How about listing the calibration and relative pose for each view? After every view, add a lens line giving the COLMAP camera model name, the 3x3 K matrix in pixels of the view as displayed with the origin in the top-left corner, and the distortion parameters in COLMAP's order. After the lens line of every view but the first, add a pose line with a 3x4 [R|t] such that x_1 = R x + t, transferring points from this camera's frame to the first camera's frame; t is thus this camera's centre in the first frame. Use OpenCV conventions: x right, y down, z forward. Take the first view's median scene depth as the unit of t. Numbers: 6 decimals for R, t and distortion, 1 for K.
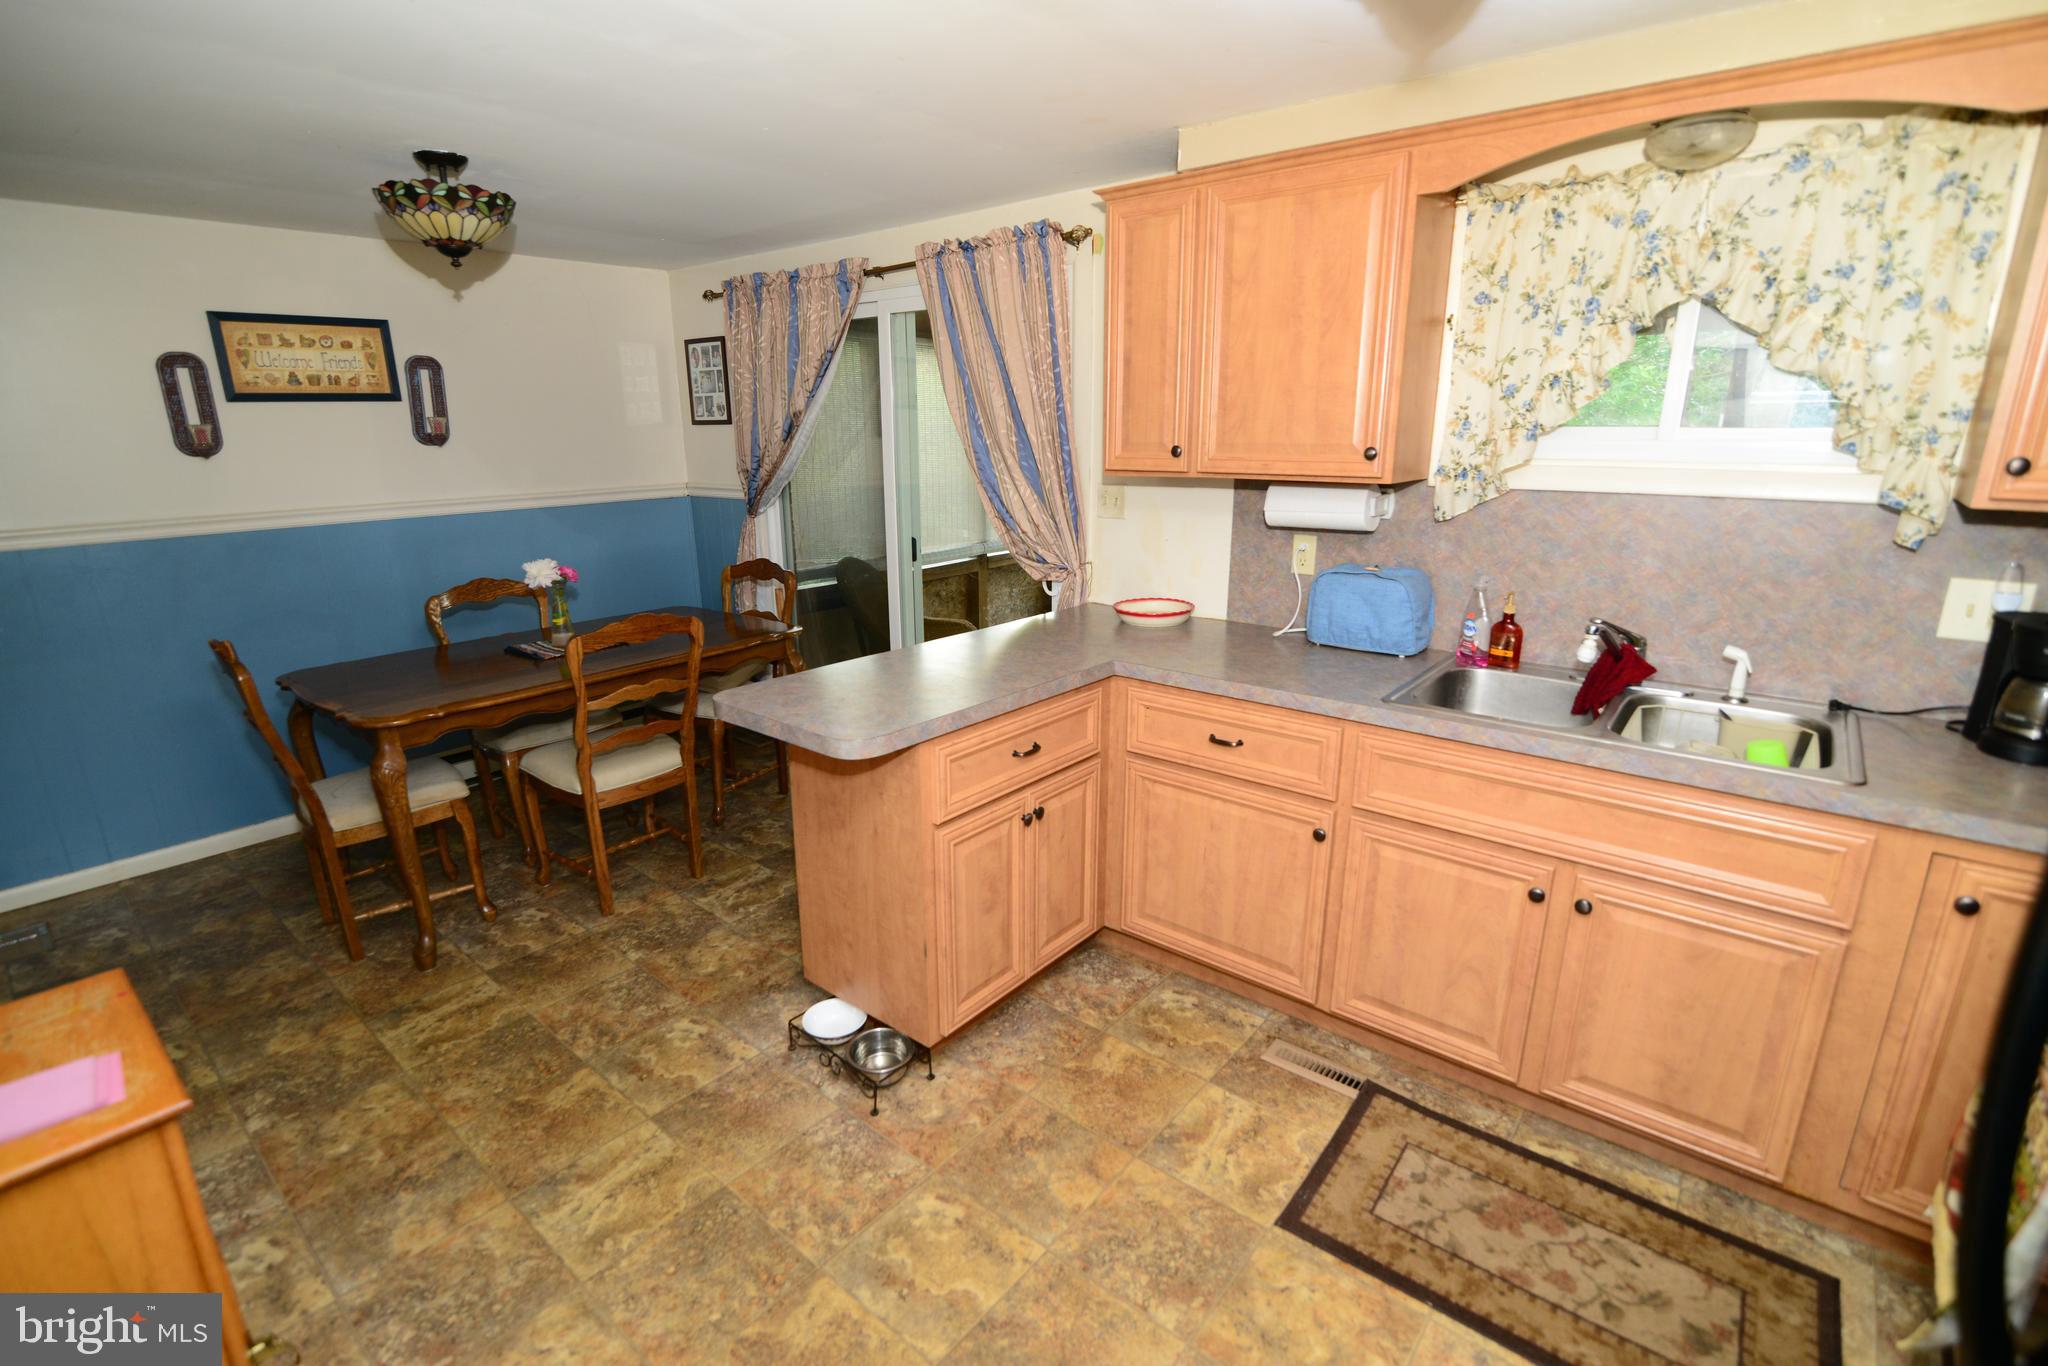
lens RADIAL K [[939.8, 0, 1021.0], [0, 939.8, 687.0], [0, 0, 1]] dist [-0.021966, 0.001675]
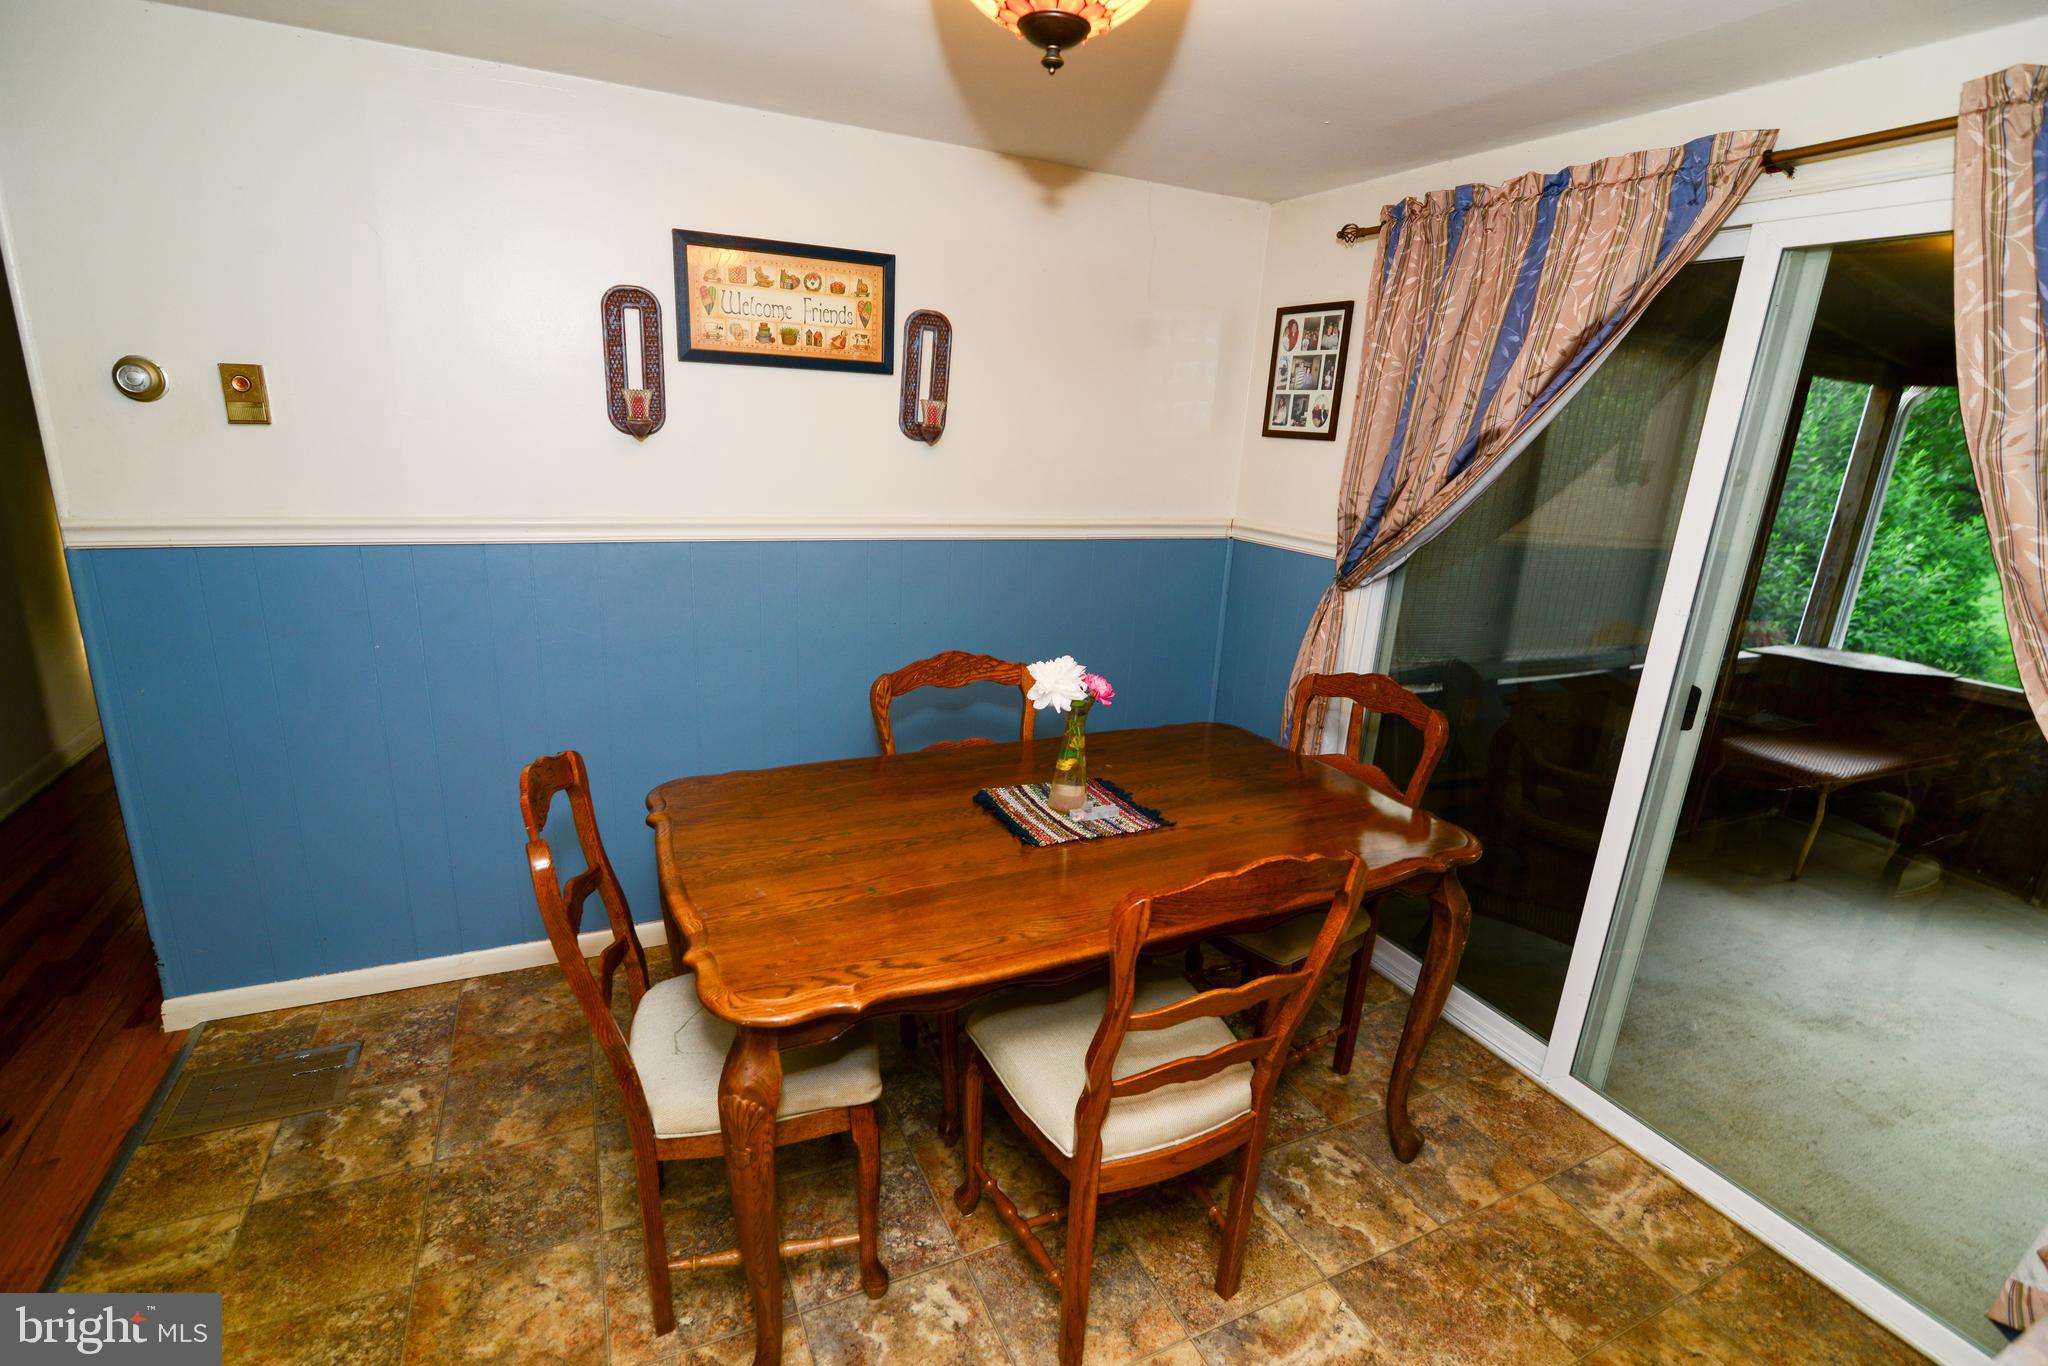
lens RADIAL K [[938.7, 0, 1021.4], [0, 938.7, 687.3], [0, 0, 1]] dist [-0.022643, 0.002077]
pose [[0.906075, 0.171893, -0.386628, -0.397314], [-0.175093, 0.984175, 0.027223, -0.167642], [0.385189, 0.043030, 0.921834, 0.593890]]
